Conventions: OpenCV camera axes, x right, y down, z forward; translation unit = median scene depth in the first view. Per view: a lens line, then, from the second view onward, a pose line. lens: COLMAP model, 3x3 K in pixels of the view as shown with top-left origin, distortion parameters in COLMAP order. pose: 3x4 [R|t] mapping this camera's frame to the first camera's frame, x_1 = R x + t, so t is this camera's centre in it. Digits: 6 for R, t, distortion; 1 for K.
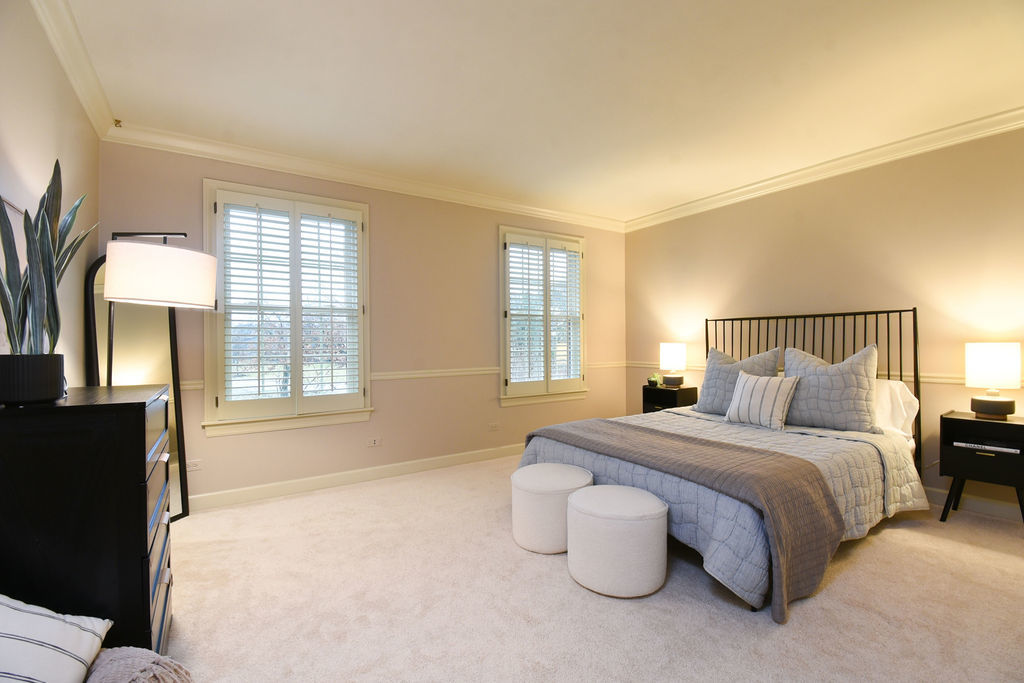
lens RADIAL K [[444.7, 0, 509.9], [0, 444.7, 339.7], [0, 0, 1]] dist [0.020305, -0.024282]
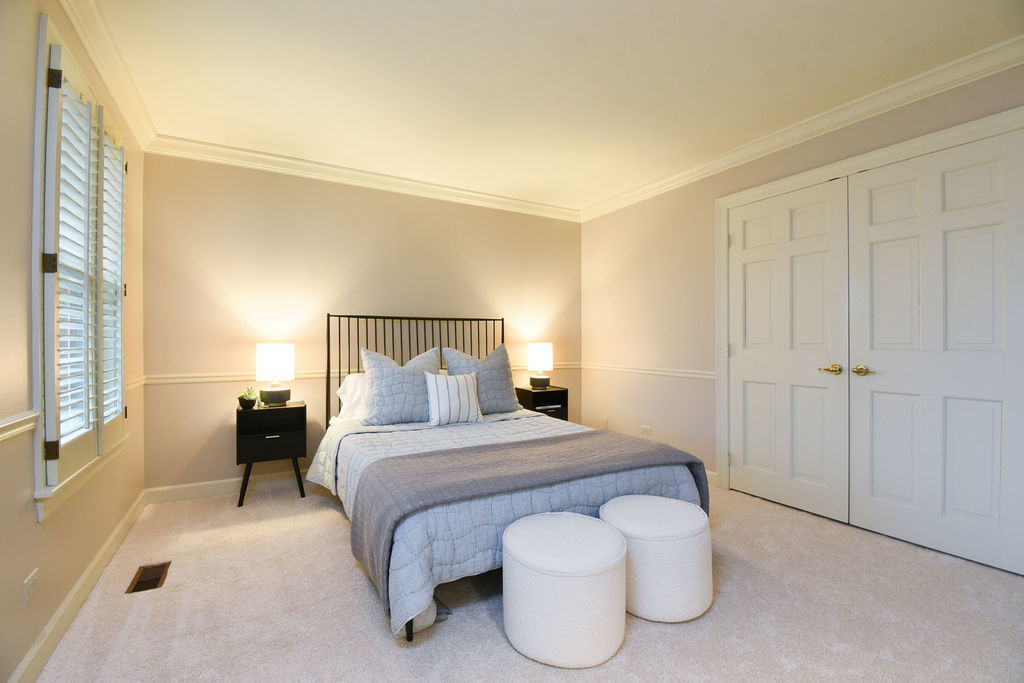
lens RADIAL K [[444.7, 0, 509.9], [0, 444.7, 339.7], [0, 0, 1]] dist [0.020305, -0.024282]
pose [[0.072413, 0.012881, 0.997292, -0.424757], [-0.003402, 0.999914, -0.012668, 0.012782], [-0.997369, -0.002475, 0.072451, 0.757791]]
